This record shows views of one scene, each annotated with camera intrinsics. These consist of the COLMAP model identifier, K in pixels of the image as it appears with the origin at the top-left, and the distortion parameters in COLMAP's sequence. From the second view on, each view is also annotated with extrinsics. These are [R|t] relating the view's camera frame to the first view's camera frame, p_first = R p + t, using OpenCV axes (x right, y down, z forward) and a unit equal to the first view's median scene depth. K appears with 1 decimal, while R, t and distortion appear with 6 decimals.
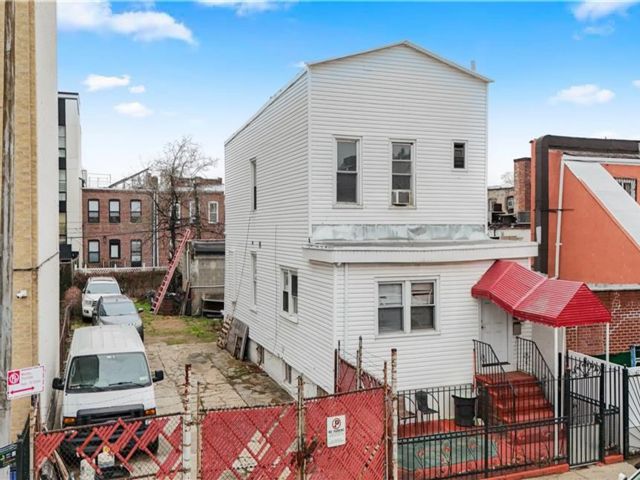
lens RADIAL K [[596.7, 0, 318.8], [0, 596.7, 236.1], [0, 0, 1]] dist [0.006702, 0.000000]
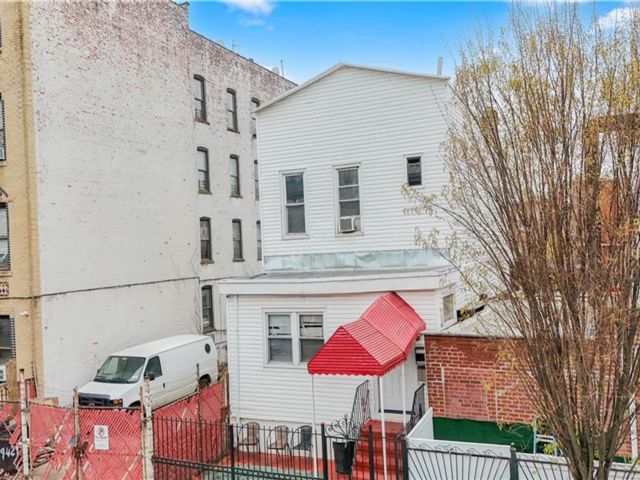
lens RADIAL K [[574.9, 0, 318.0], [0, 574.9, 242.3], [0, 0, 1]] dist [0.017617, -0.002933]
pose [[0.718542, -0.041117, -0.694267, 0.776058], [0.041832, 0.998999, -0.015870, -0.023560], [0.694225, -0.017639, 0.719542, 0.302601]]
